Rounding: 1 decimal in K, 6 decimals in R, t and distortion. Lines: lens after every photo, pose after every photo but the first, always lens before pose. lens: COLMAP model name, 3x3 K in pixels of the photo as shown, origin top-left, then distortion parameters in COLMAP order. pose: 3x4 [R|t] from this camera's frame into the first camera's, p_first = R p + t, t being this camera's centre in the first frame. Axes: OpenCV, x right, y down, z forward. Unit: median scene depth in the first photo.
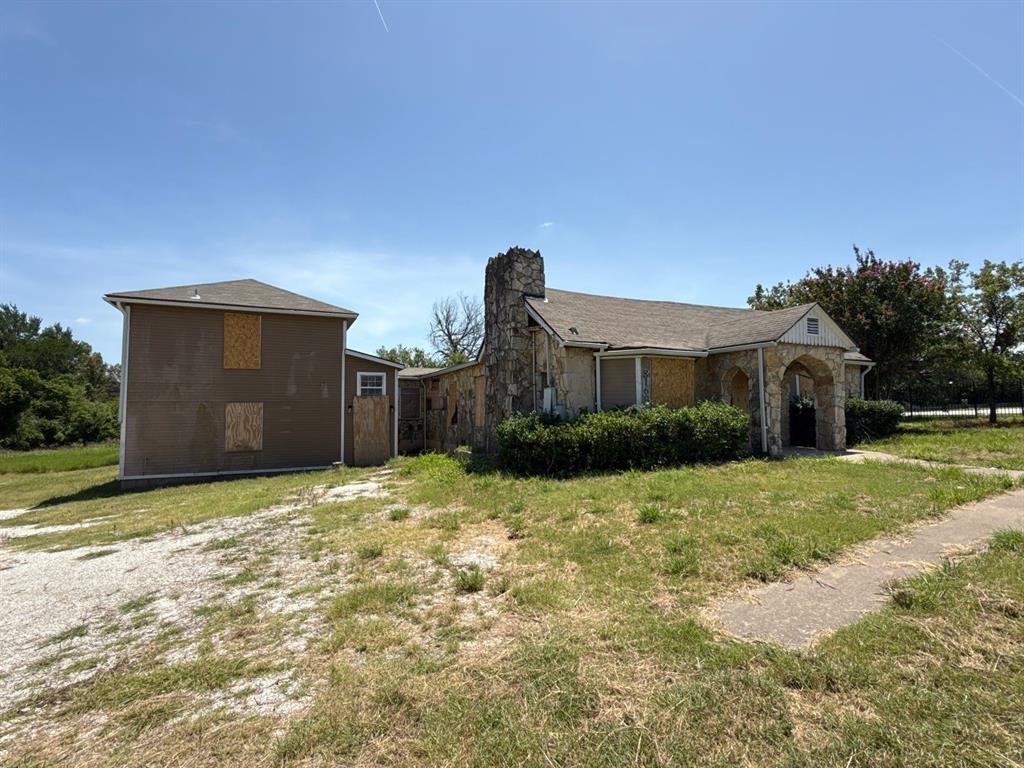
lens RADIAL K [[480.8, 0, 516.4], [0, 480.8, 386.9], [0, 0, 1]] dist [-0.001252, -0.000262]
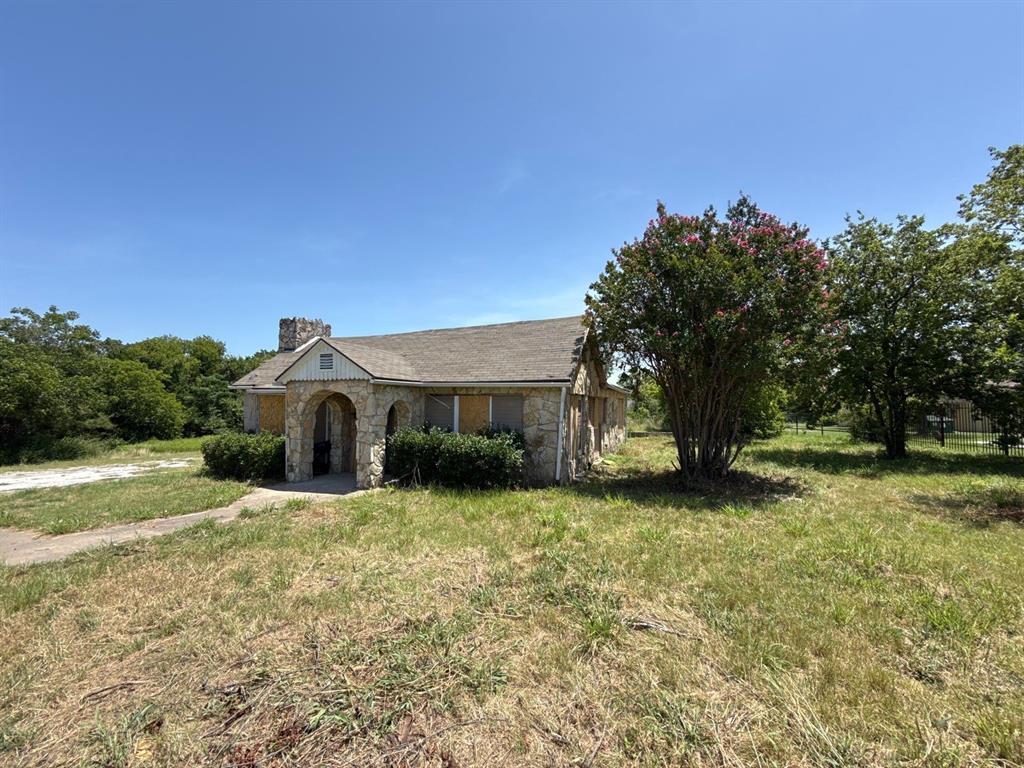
lens RADIAL K [[410.0, 0, 513.3], [0, 410.0, 388.8], [0, 0, 1]] dist [-0.001014, -0.000002]
pose [[0.673945, -0.013474, -0.738658, 1.109297], [0.031952, 0.999430, 0.010922, -0.047563], [0.738090, -0.030963, 0.673992, 0.510802]]
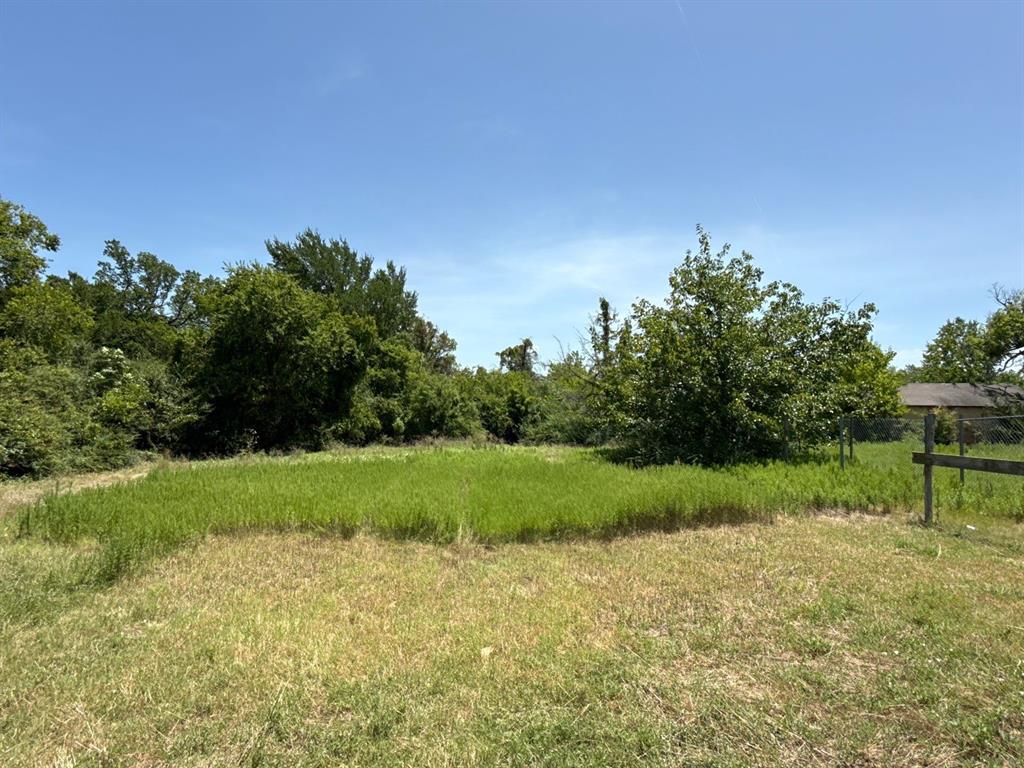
lens RADIAL K [[545.5, 0, 508.8], [0, 545.5, 402.9], [0, 0, 1]] dist [0.005377, -0.000394]
pose [[0.876688, 0.023147, -0.480502, -1.328418], [-0.011476, 0.999564, 0.027214, 0.146211], [0.480923, -0.018344, 0.876571, 1.219933]]
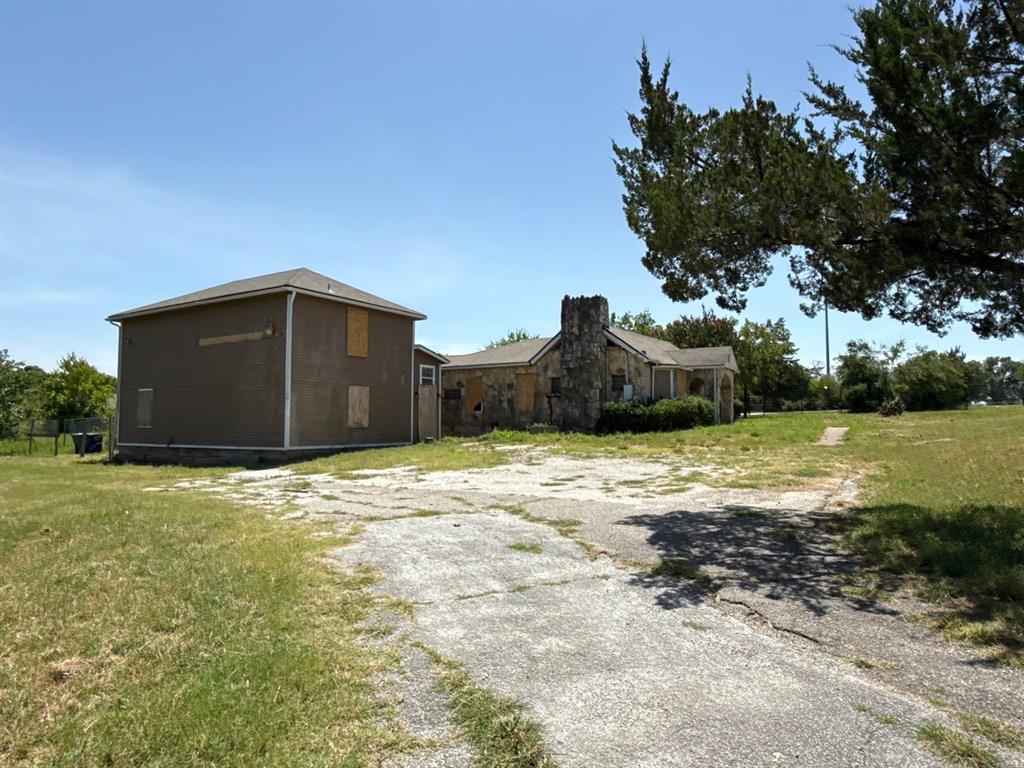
lens RADIAL K [[615.1, 0, 513.8], [0, 615.1, 387.8], [0, 0, 1]] dist [0.004248, 0.000630]
pose [[0.842885, 0.041129, 0.536520, -1.001624], [-0.039318, 0.999117, -0.014821, 0.042560], [-0.536656, -0.008603, 0.843757, -0.427182]]
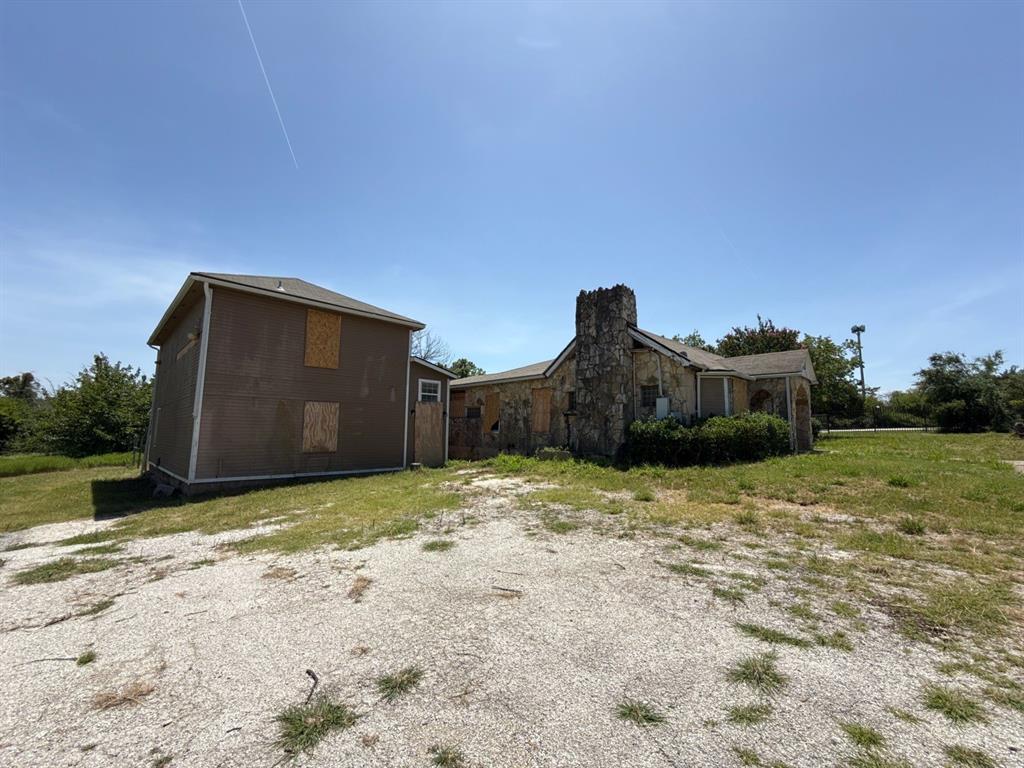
lens RADIAL K [[410.0, 0, 512.6], [0, 410.0, 385.4], [0, 0, 1]] dist [-0.001014, -0.000002]
pose [[0.941428, 0.056893, 0.332379, -0.461295], [-0.036473, 0.997062, -0.067362, 0.039350], [-0.335235, 0.051293, 0.940737, 0.084234]]
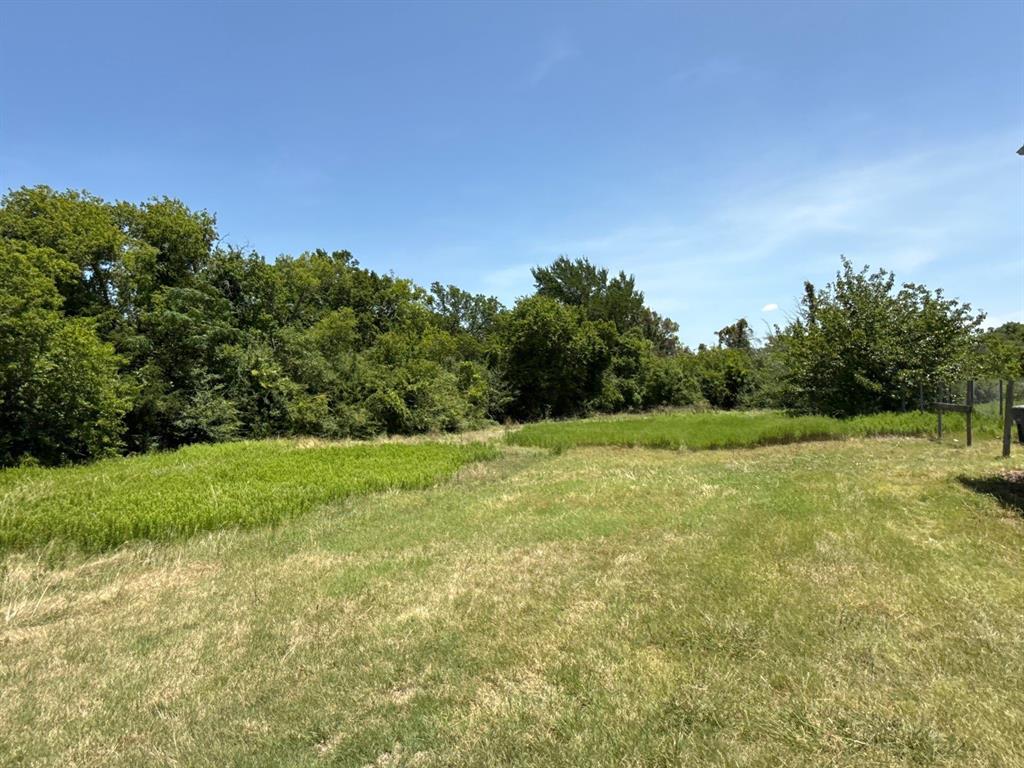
lens RADIAL K [[545.5, 0, 516.5], [0, 545.5, 392.5], [0, 0, 1]] dist [0.005377, -0.000394]
pose [[0.626085, 0.002719, -0.779750, -0.918023], [0.056185, 0.997237, 0.048590, 0.093584], [0.777728, -0.074232, 0.624202, 0.645026]]
